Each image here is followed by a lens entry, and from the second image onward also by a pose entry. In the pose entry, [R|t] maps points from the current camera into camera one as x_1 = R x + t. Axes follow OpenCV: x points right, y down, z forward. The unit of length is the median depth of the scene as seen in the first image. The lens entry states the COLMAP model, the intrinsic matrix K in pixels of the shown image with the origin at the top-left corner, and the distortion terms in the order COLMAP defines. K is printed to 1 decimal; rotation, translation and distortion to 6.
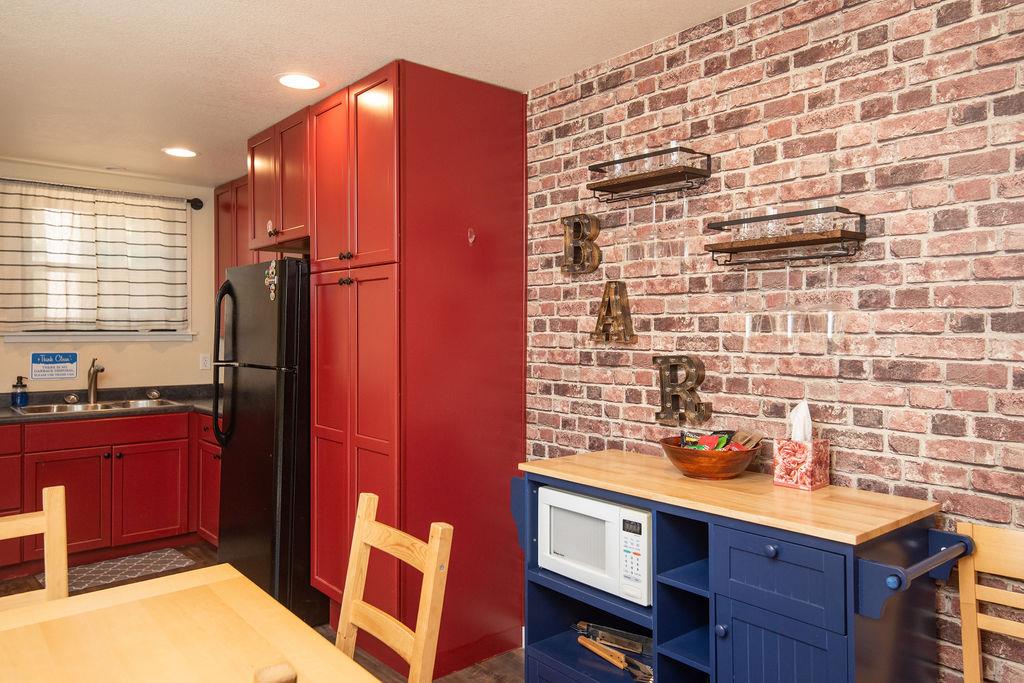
lens RADIAL K [[712.4, 0, 531.0], [0, 712.4, 333.9], [0, 0, 1]] dist [0.023193, 0.002324]
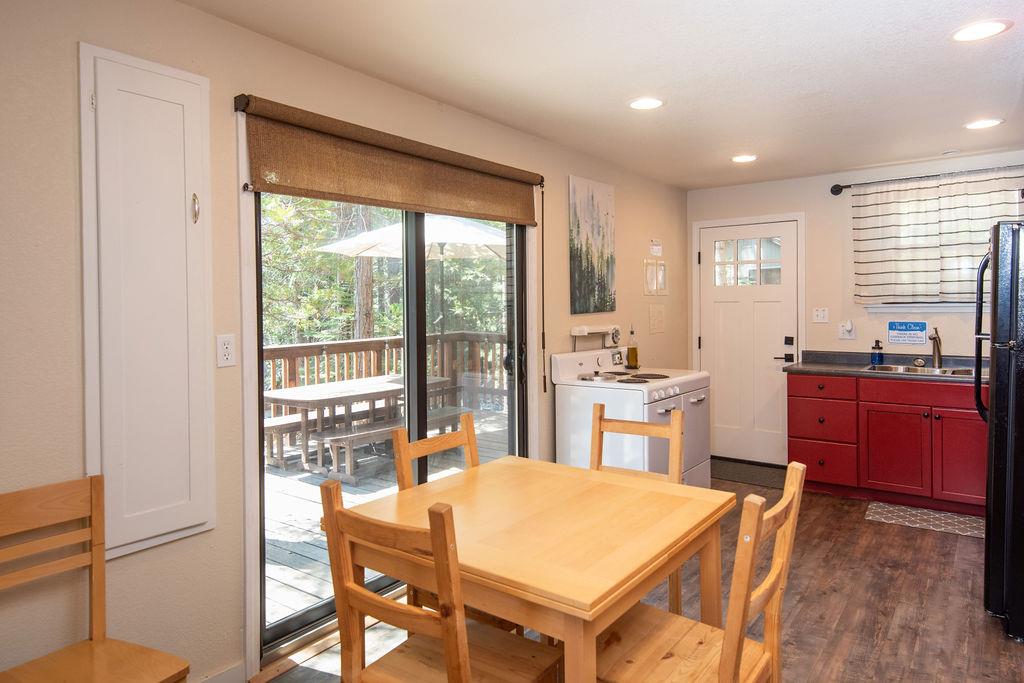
lens RADIAL K [[636.5, 0, 507.6], [0, 636.5, 311.4], [0, 0, 1]] dist [0.005413, -0.000312]
pose [[0.197066, 0.005919, -0.980372, 0.389194], [0.006595, 0.999951, 0.007363, -0.004117], [0.980368, -0.007916, 0.197017, 0.266045]]
